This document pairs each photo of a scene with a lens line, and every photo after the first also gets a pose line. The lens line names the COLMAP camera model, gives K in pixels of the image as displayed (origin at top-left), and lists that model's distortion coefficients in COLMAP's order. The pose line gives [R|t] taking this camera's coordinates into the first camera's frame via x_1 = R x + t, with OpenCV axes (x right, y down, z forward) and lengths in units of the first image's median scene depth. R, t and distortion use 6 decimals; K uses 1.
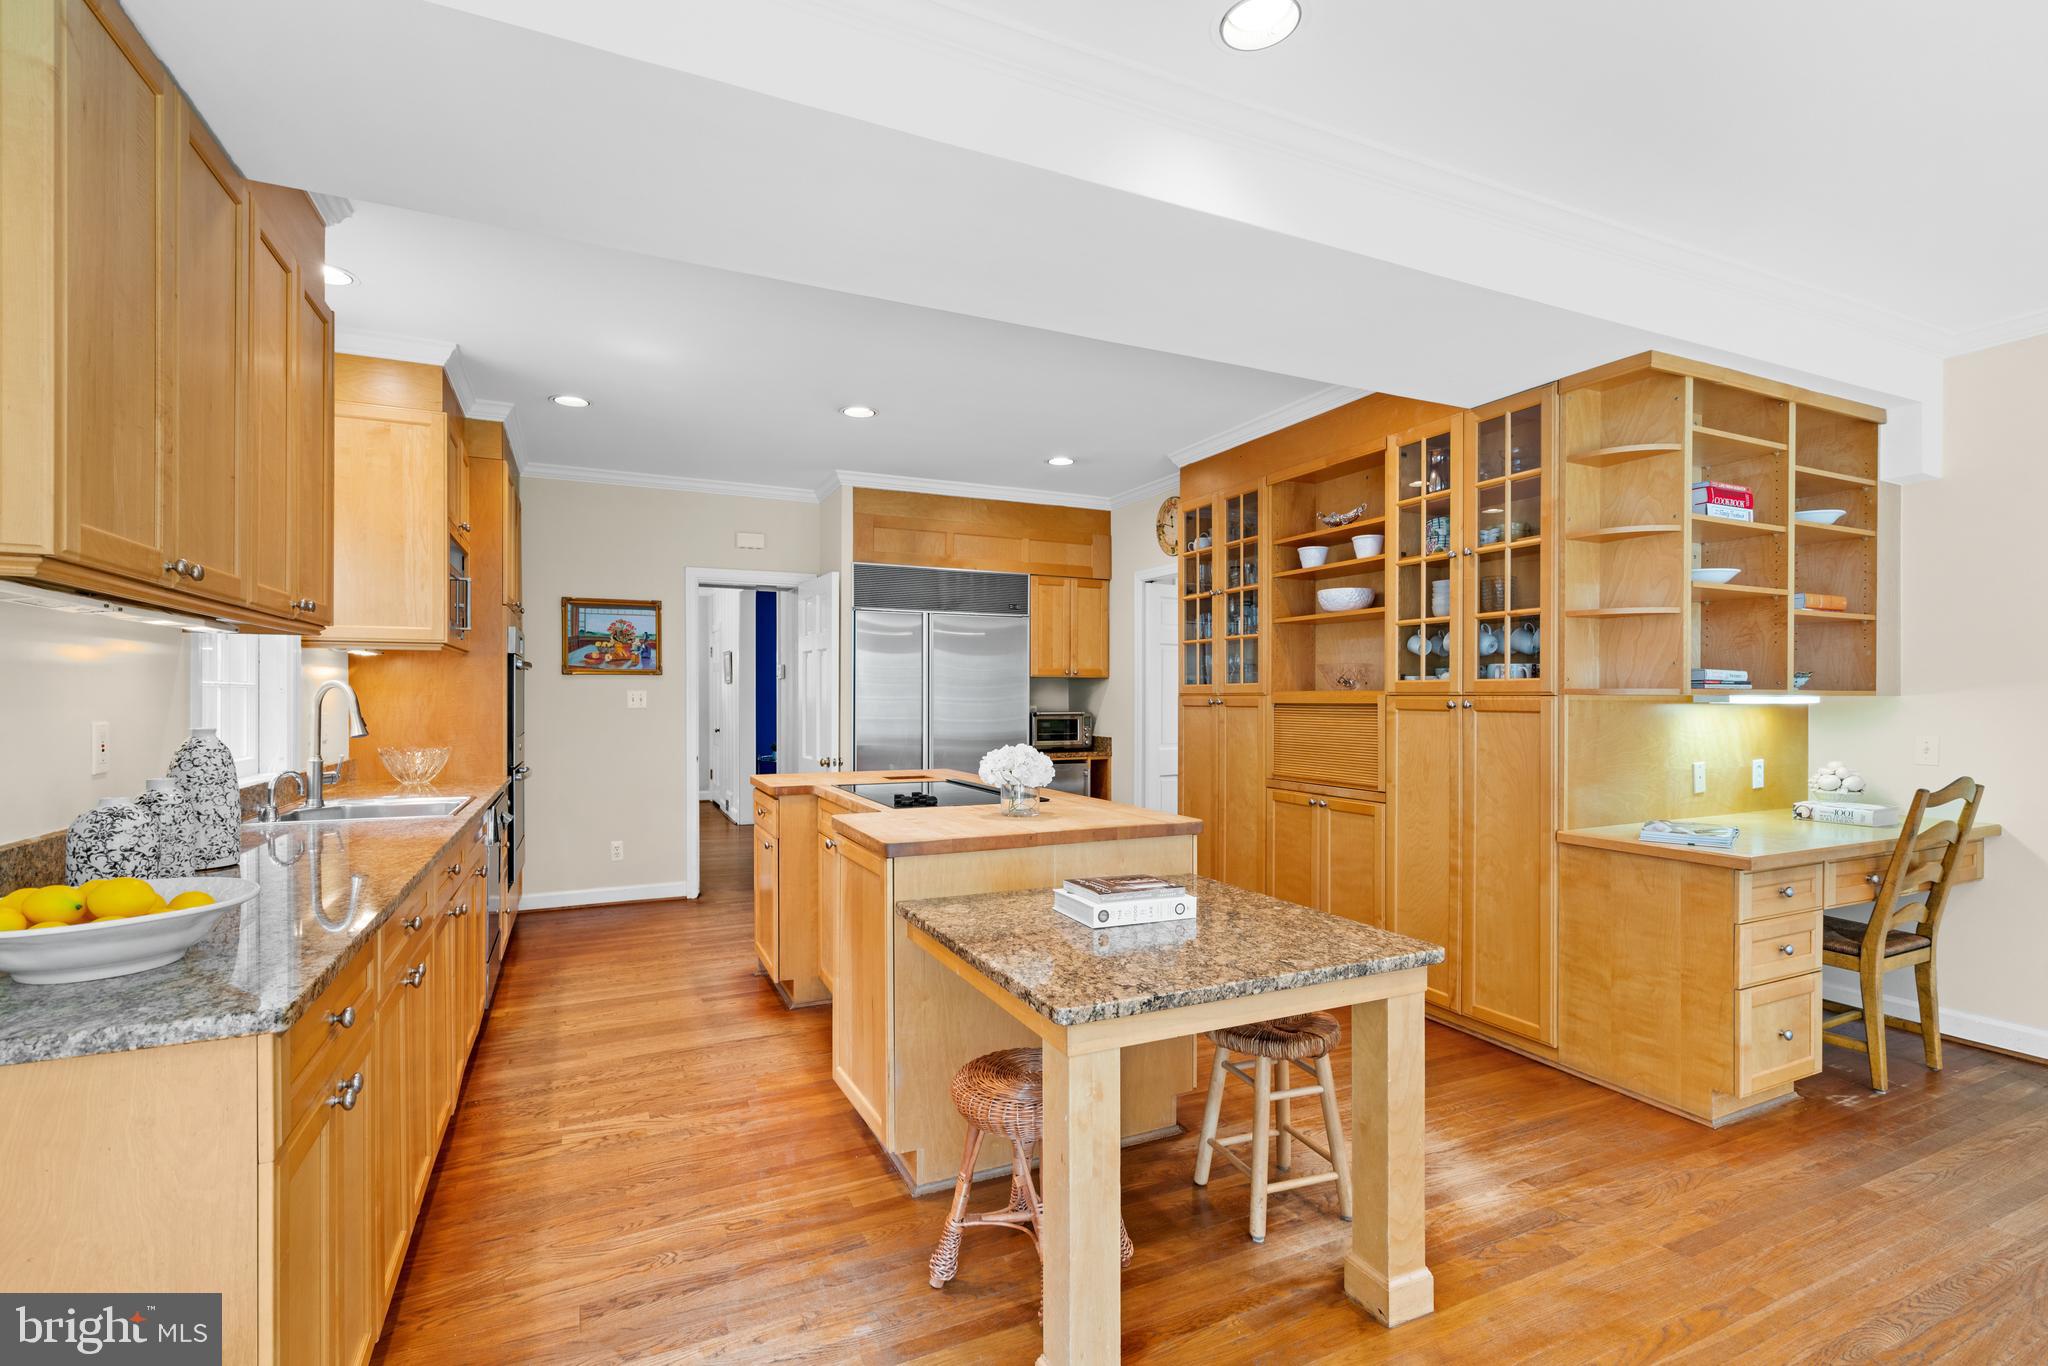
lens RADIAL K [[930.1, 0, 1022.5], [0, 930.1, 702.4], [0, 0, 1]] dist [-0.001009, -0.000348]
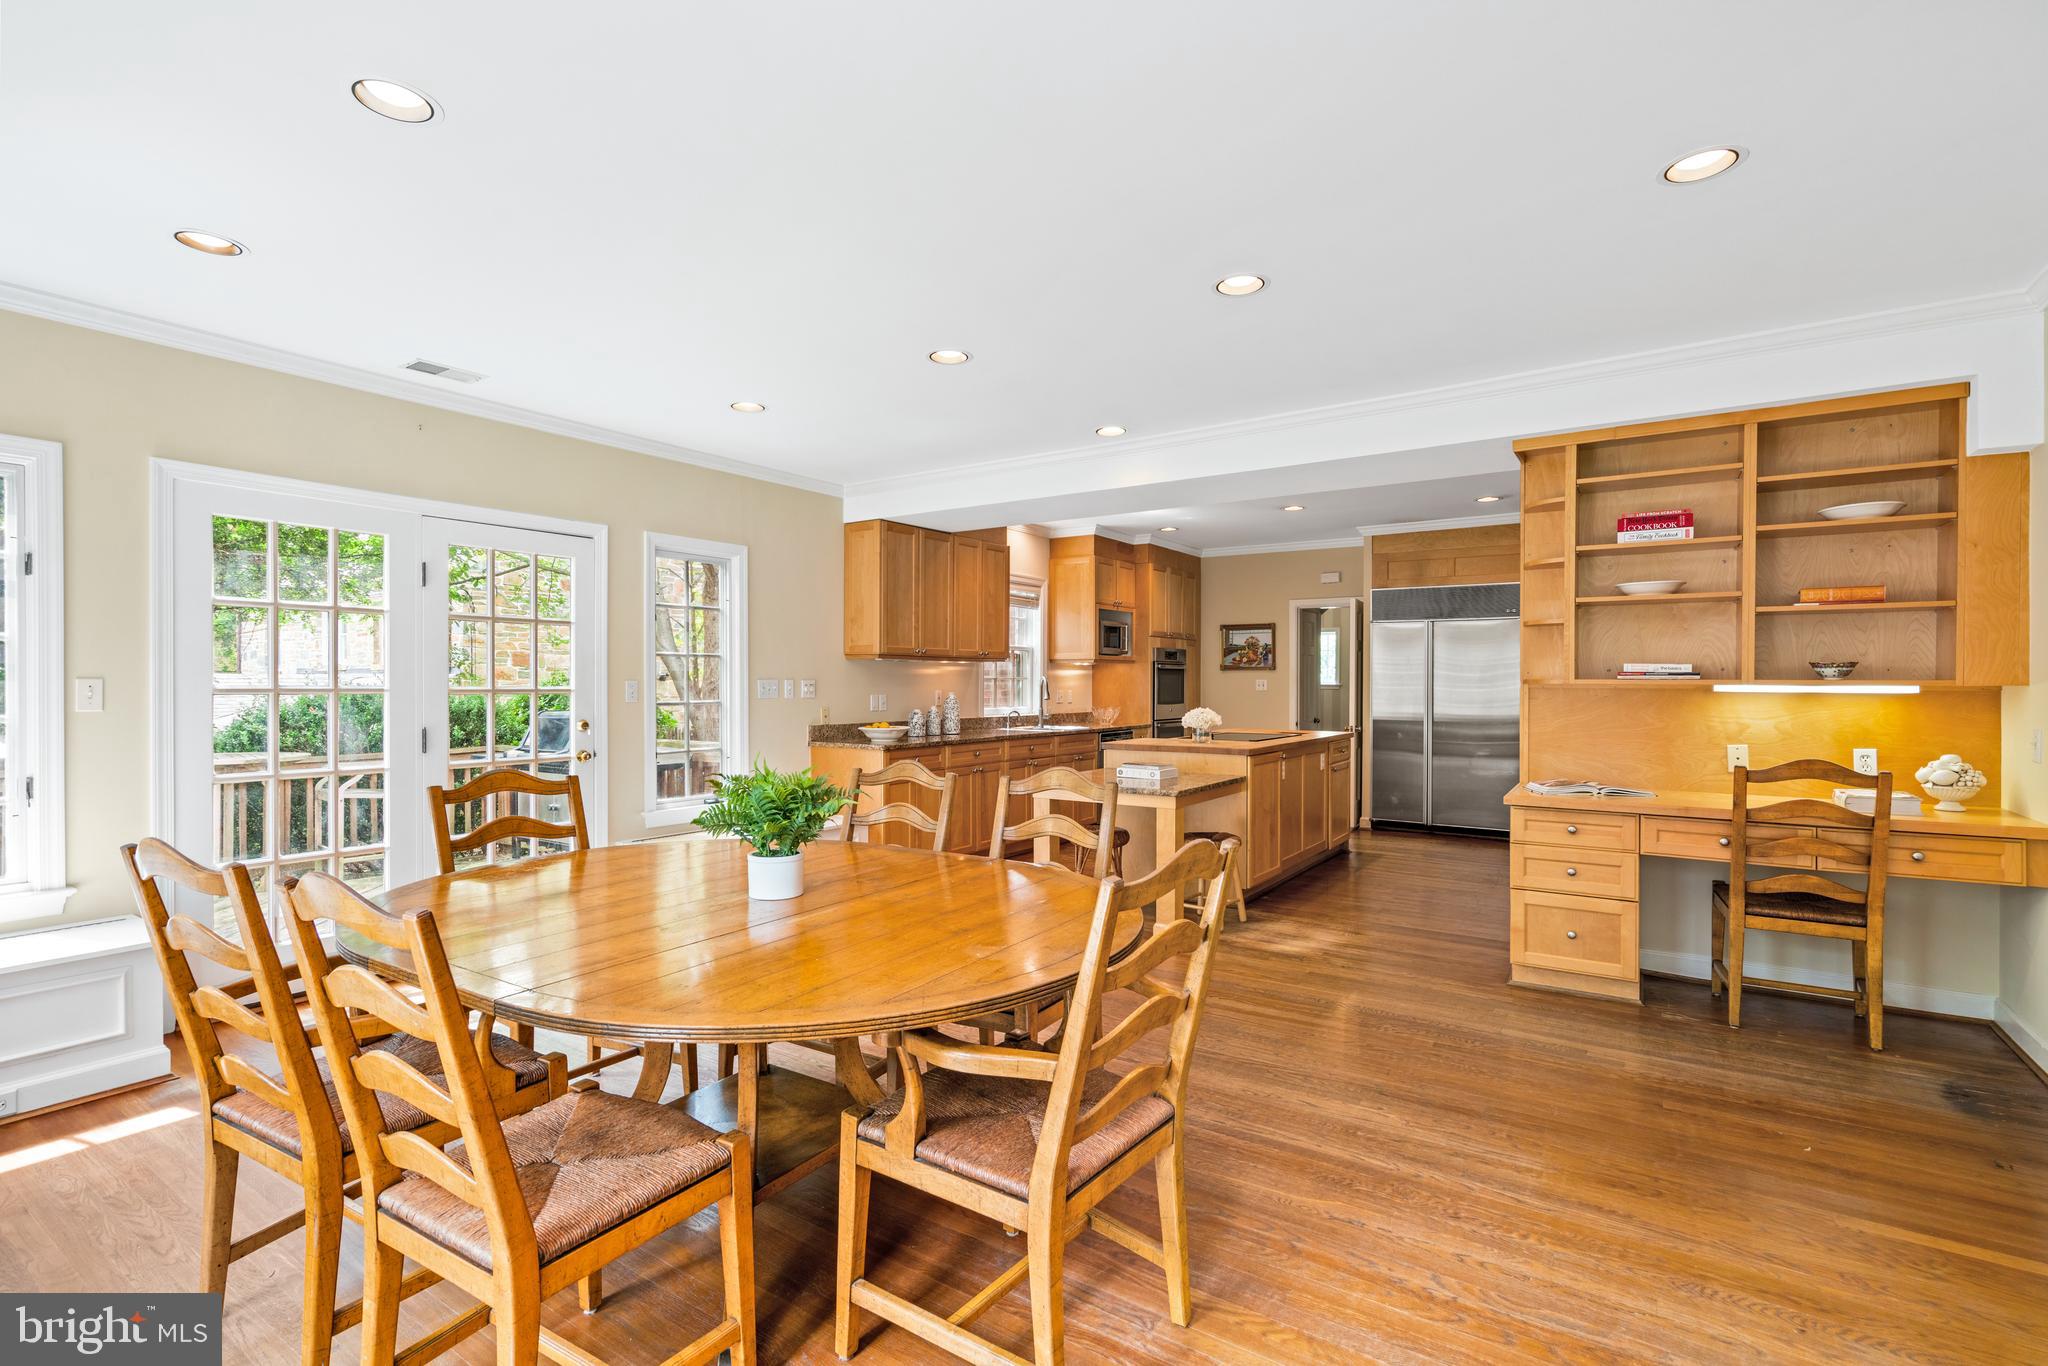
lens RADIAL K [[930.1, 0, 1022.3], [0, 930.1, 681.7], [0, 0, 1]] dist [-0.001009, -0.000348]
pose [[0.524080, -0.000600, -0.851669, 0.746144], [-0.005854, 0.999974, -0.004306, -0.000576], [0.851649, 0.007242, 0.524062, -0.191228]]
